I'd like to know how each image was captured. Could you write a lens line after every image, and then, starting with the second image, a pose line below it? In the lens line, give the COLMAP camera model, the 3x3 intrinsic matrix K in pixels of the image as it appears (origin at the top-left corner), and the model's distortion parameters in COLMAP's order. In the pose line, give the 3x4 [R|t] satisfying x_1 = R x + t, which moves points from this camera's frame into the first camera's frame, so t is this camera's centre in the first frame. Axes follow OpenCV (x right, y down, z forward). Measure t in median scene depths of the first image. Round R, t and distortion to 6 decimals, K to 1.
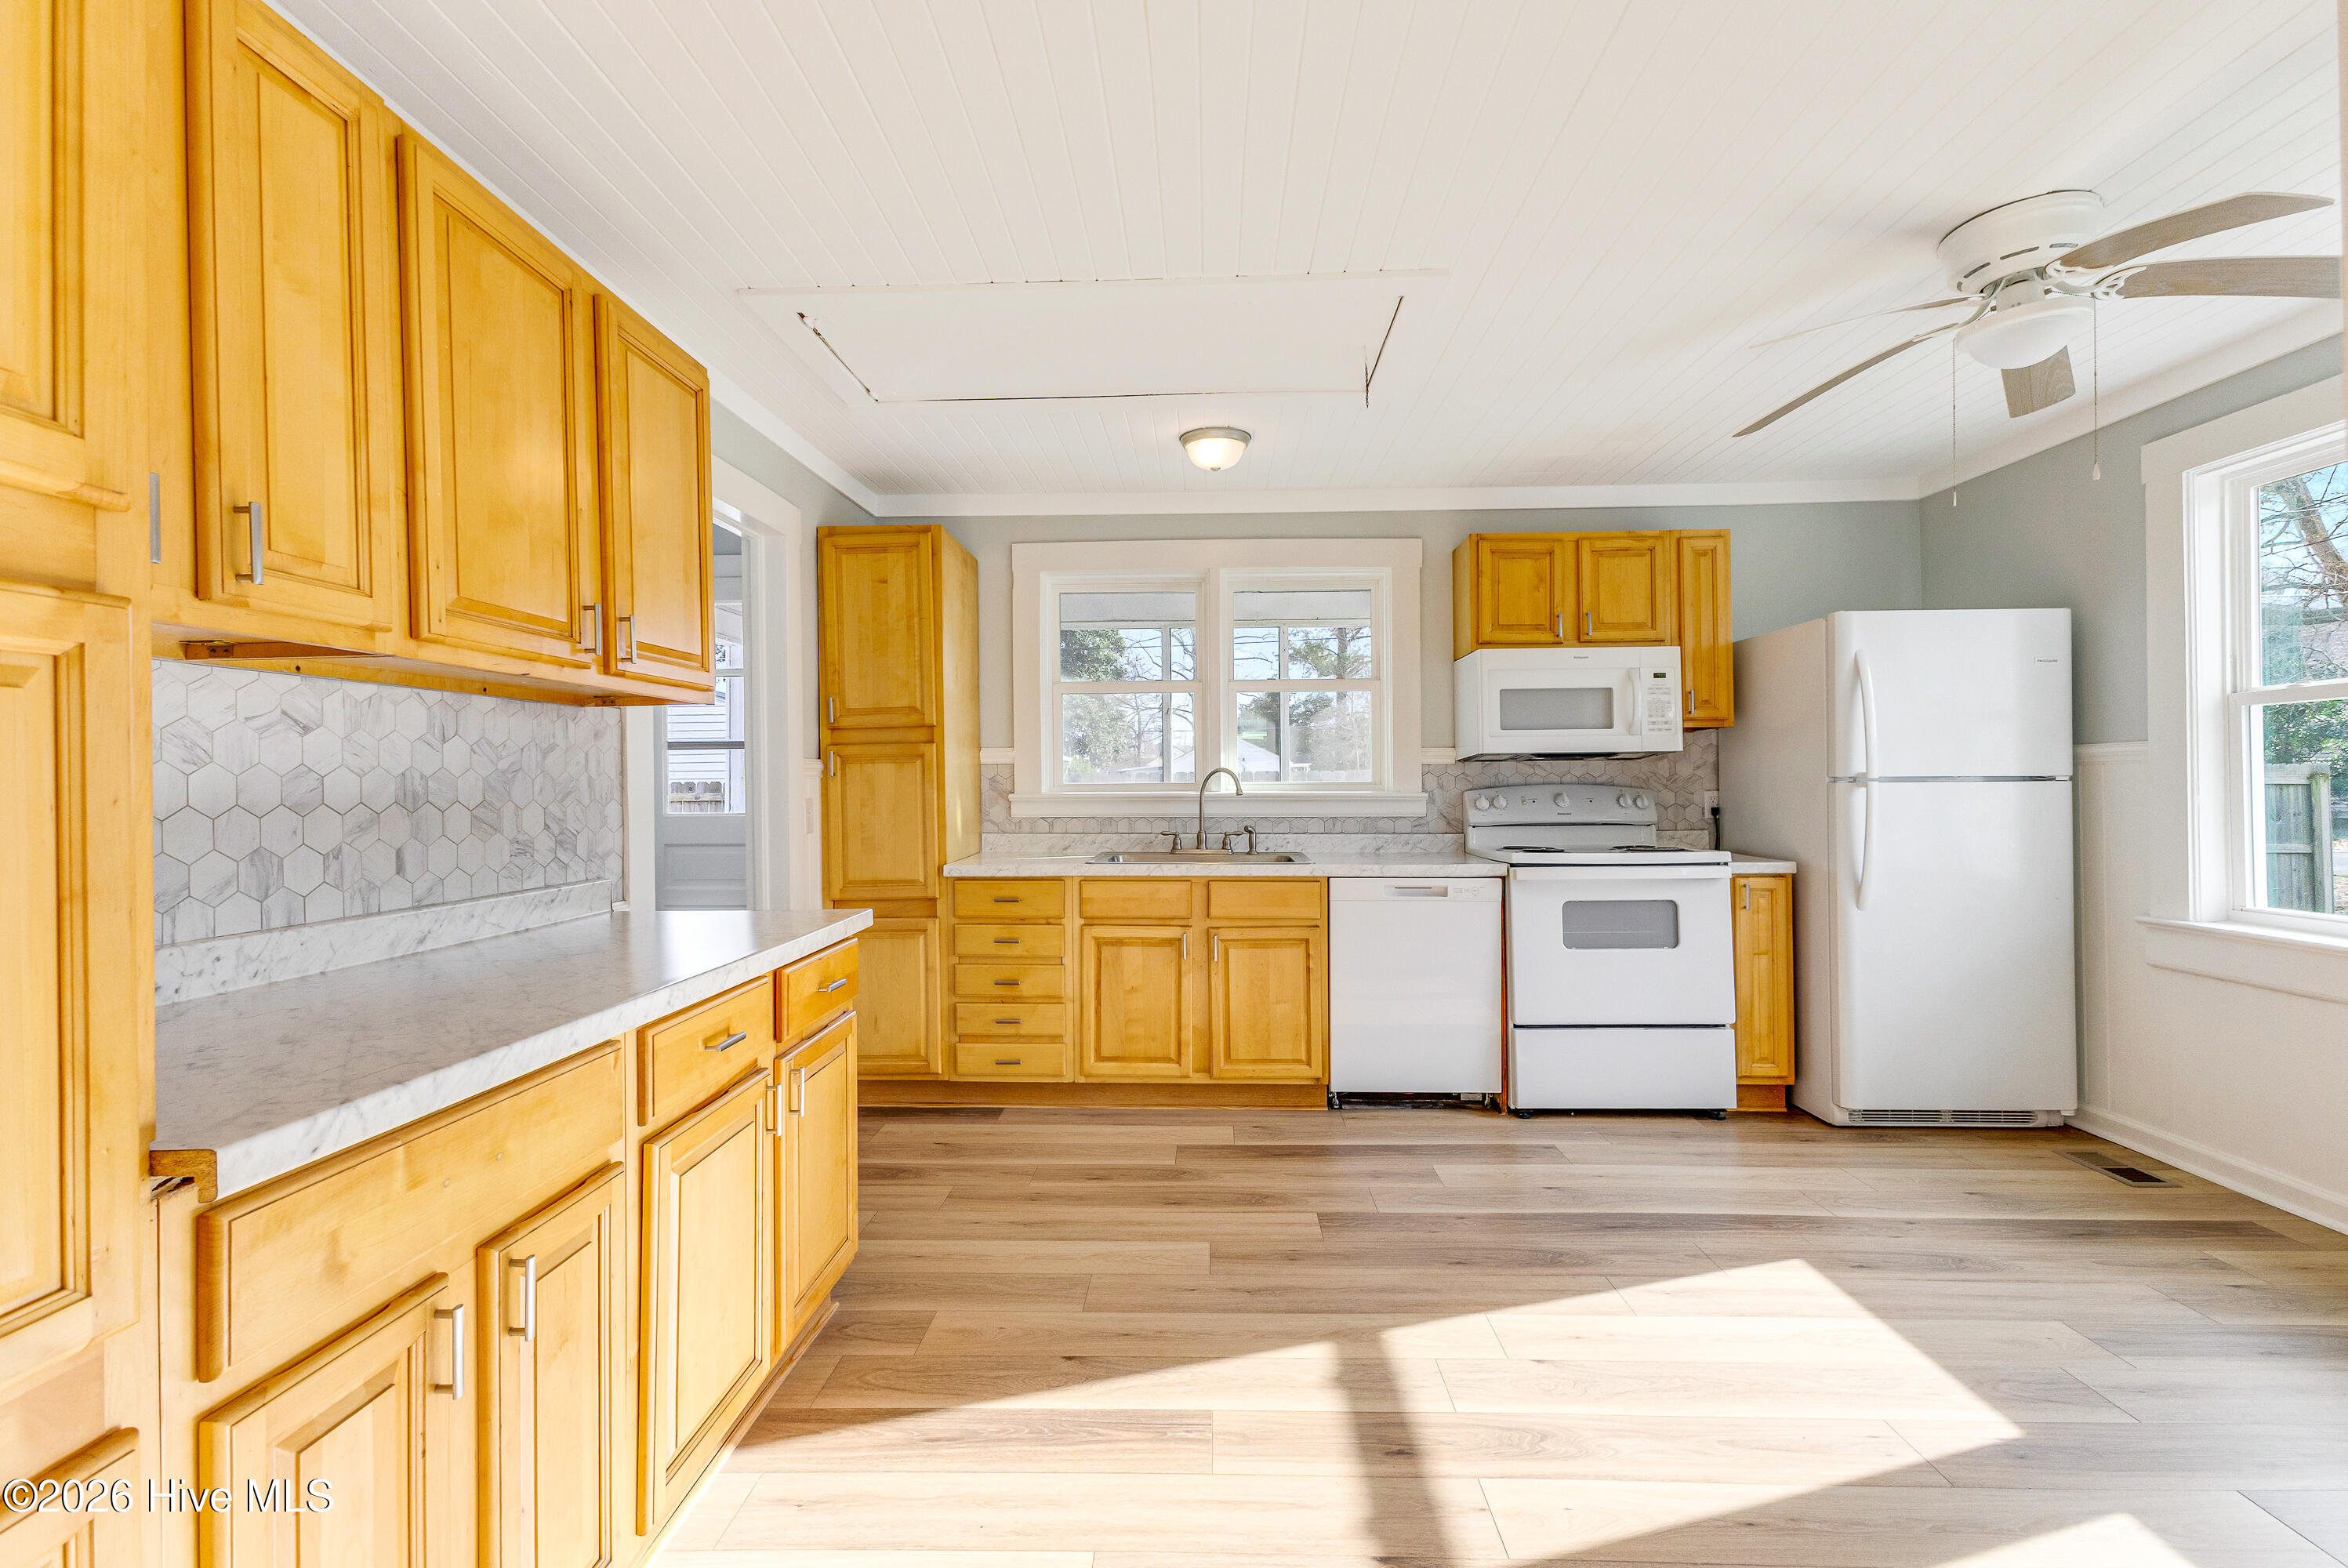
lens RADIAL K [[1042.1, 0, 1174.5], [0, 1042.1, 779.4], [0, 0, 1]] dist [0.011416, -0.001983]
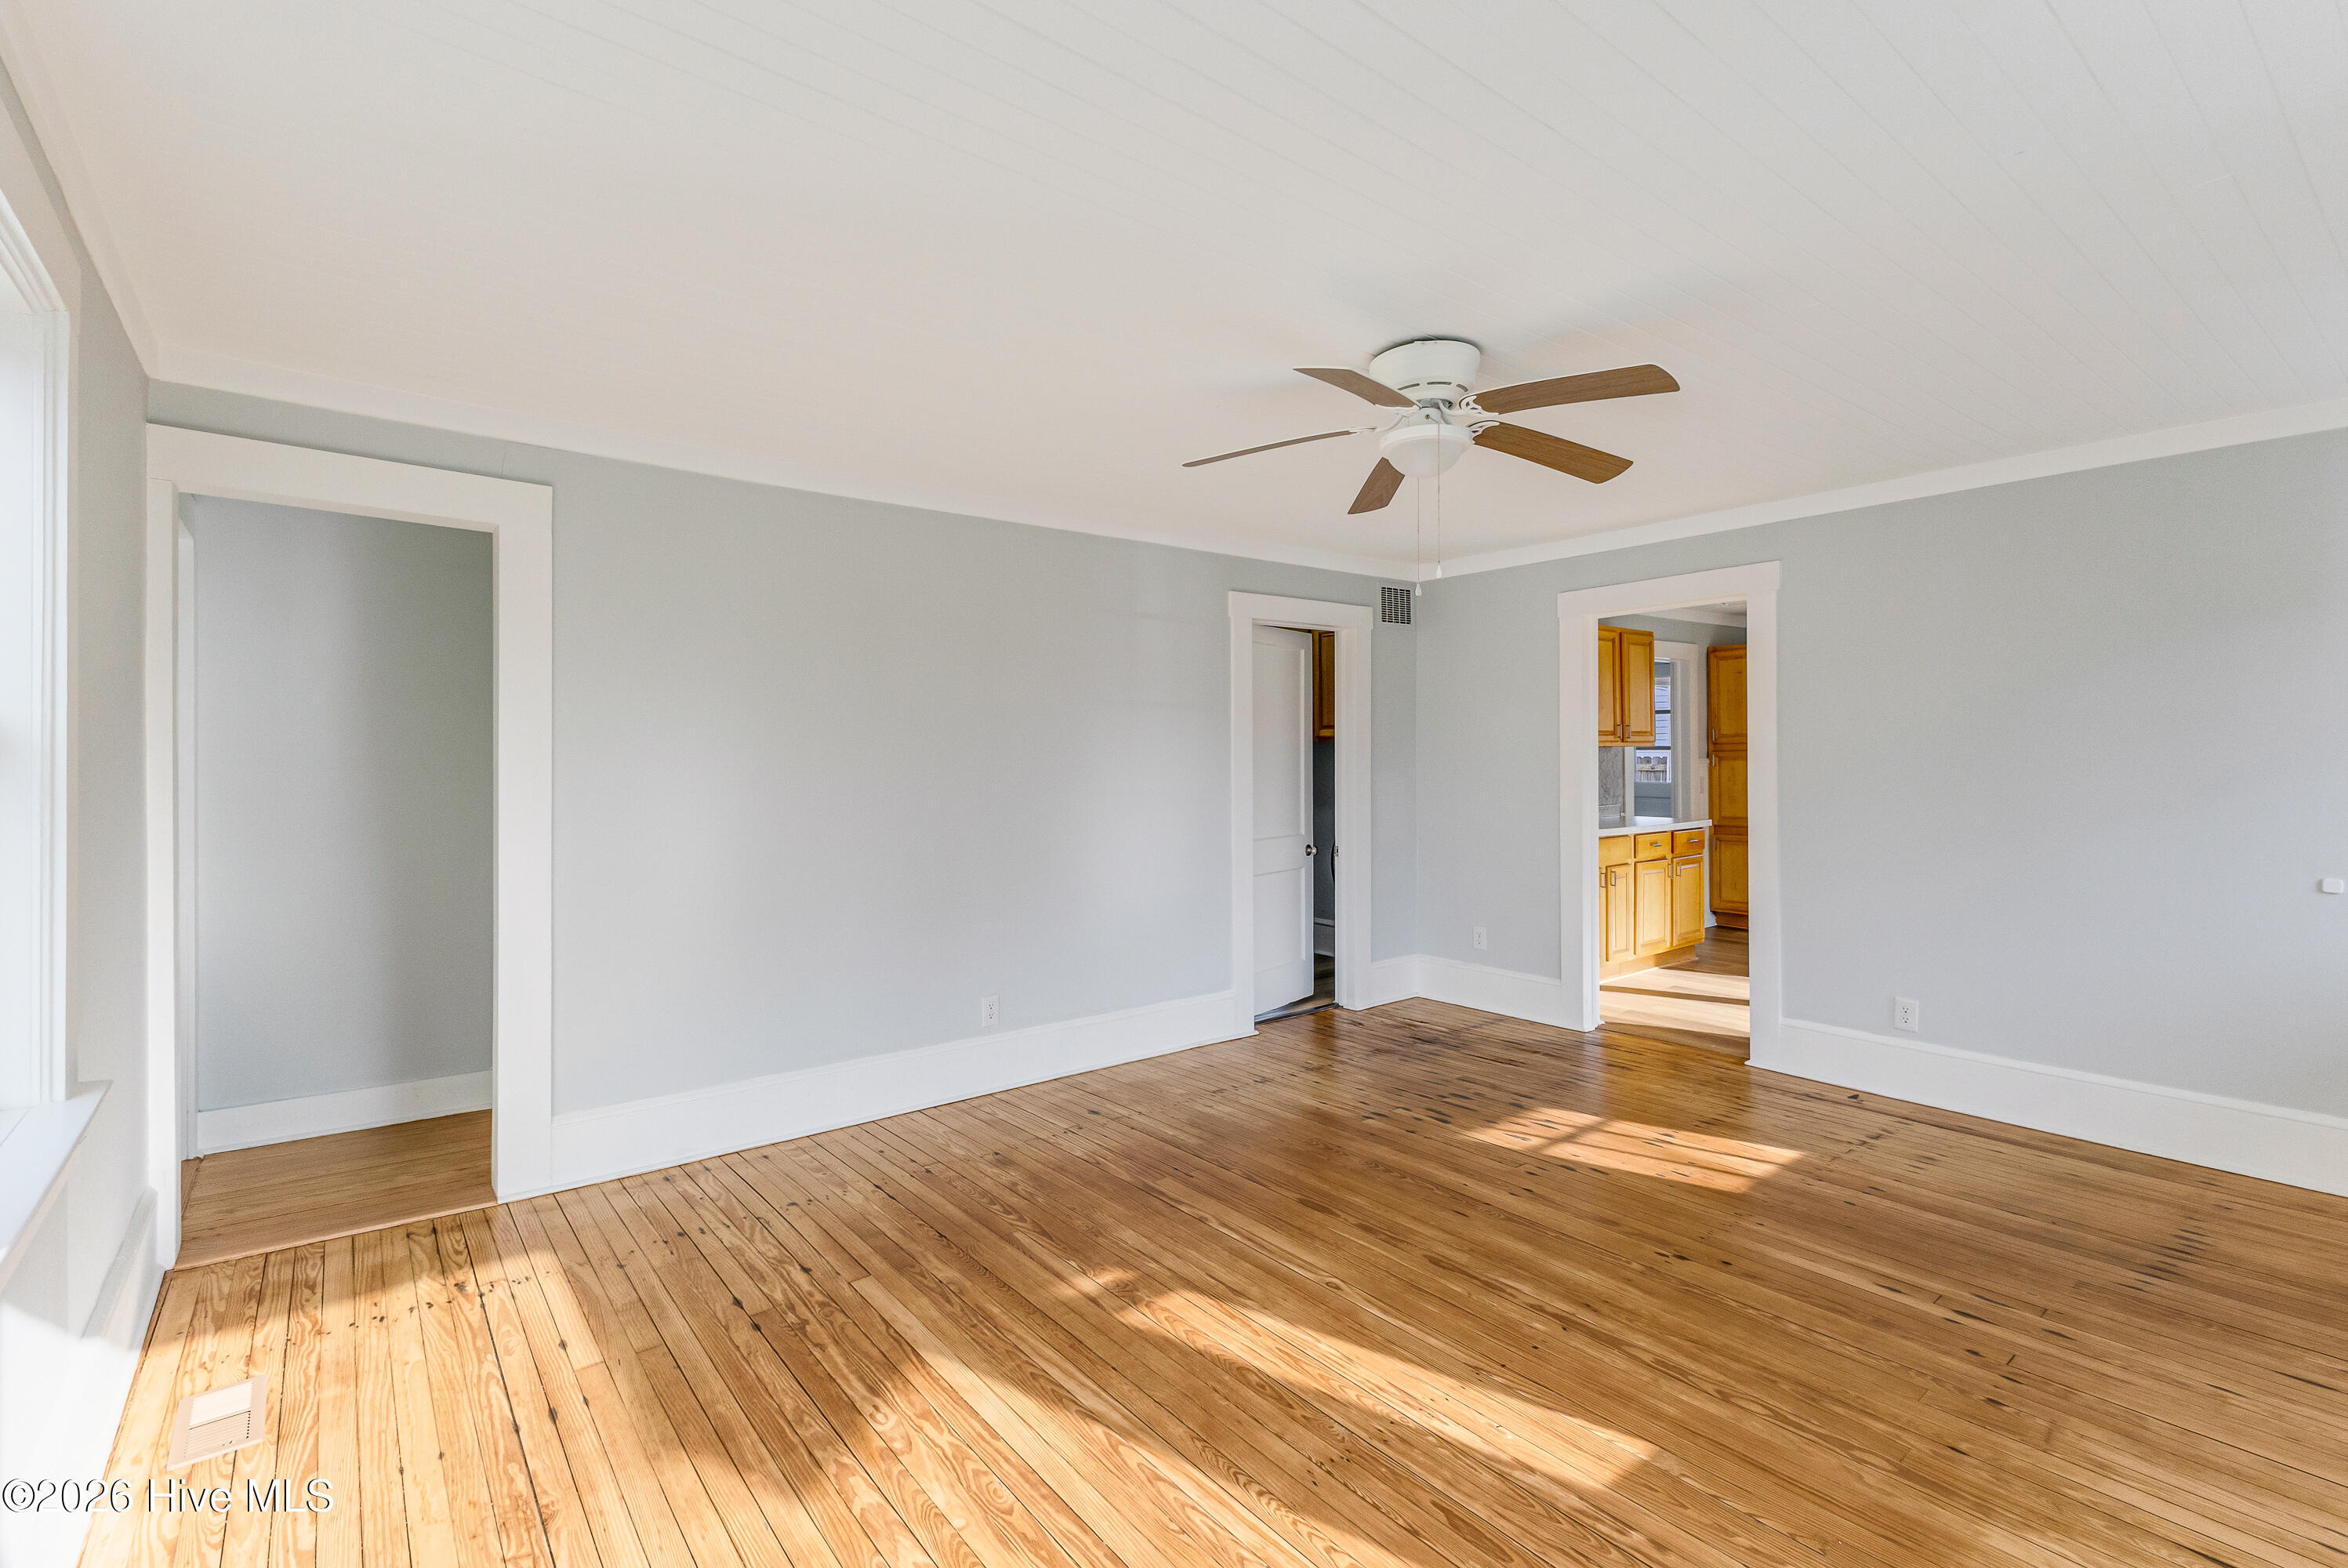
lens RADIAL K [[1042.1, 0, 1175.0], [0, 1042.1, 744.6], [0, 0, 1]] dist [0.011416, -0.001983]
pose [[0.652861, 0.008692, -0.757428, 0.587523], [-0.005198, 0.999962, 0.006994, -0.058728], [0.757460, -0.000629, 0.652881, -1.263224]]
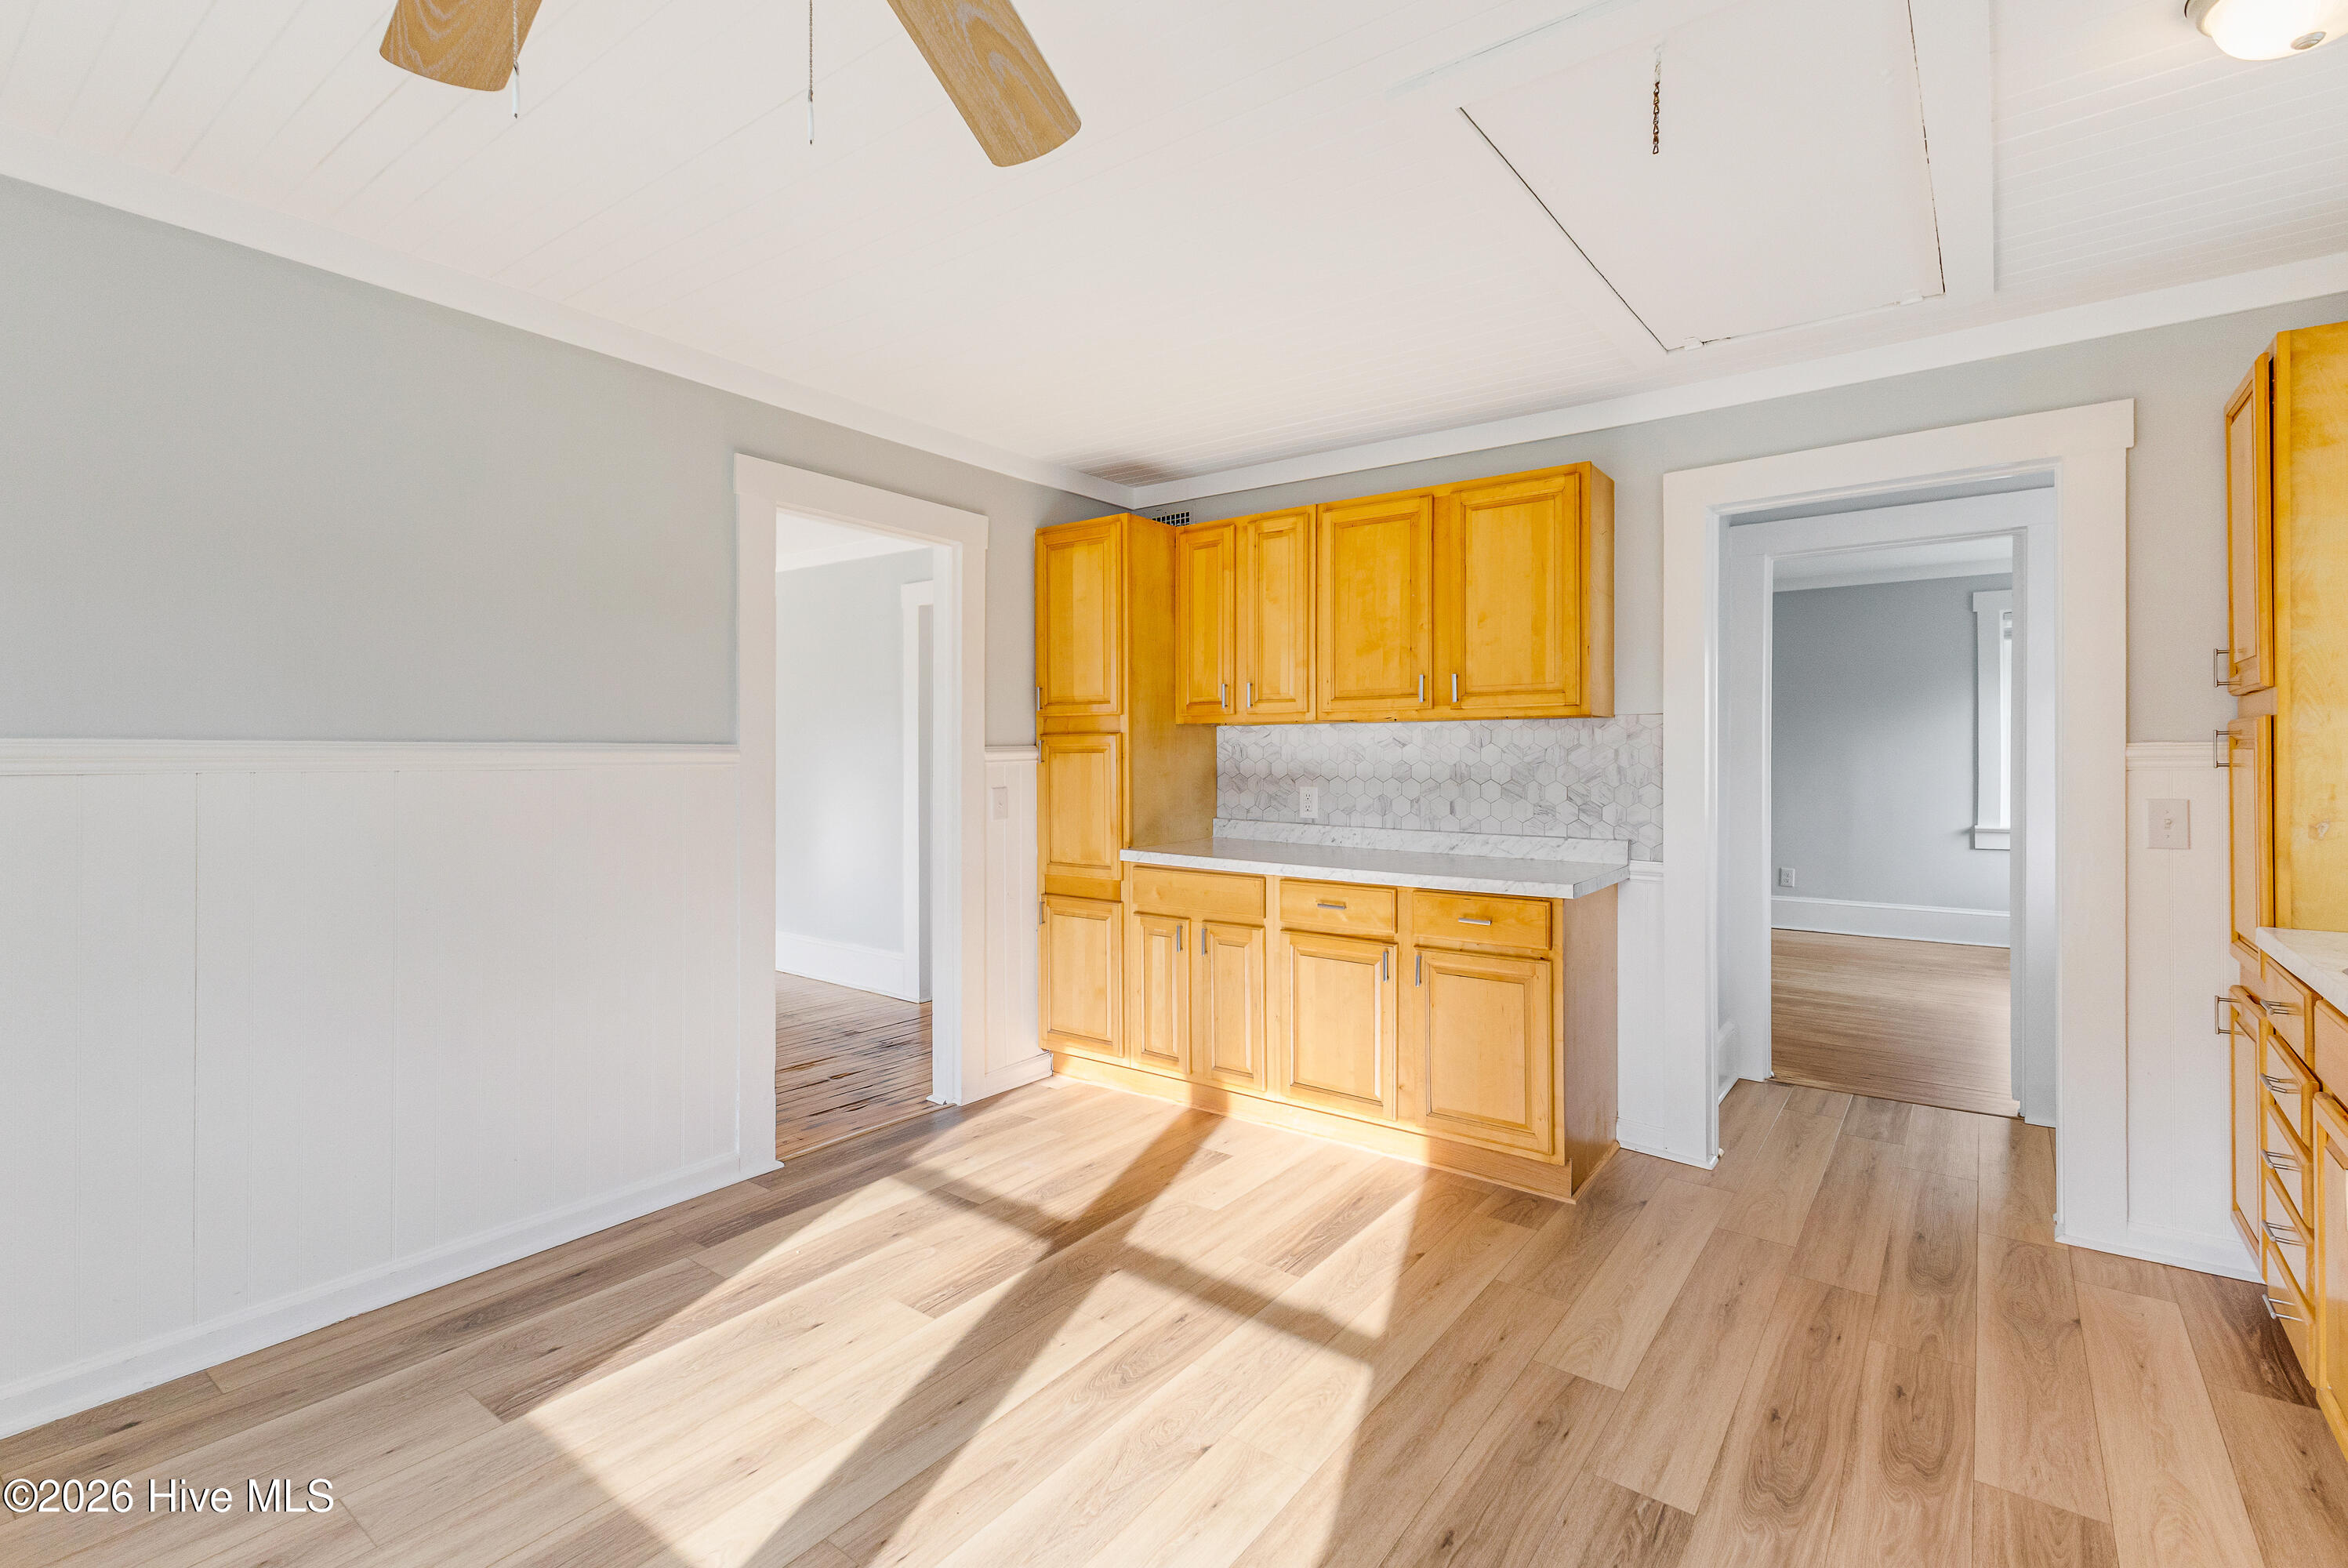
lens RADIAL K [[1042.1, 0, 1154.8], [0, 1042.1, 766.3], [0, 0, 1]] dist [0.011416, -0.001983]
pose [[-0.574427, 0.023573, -0.818216, 0.634246], [0.008846, 0.999706, 0.022592, -0.026815], [0.818508, 0.005739, -0.574467, 0.864318]]
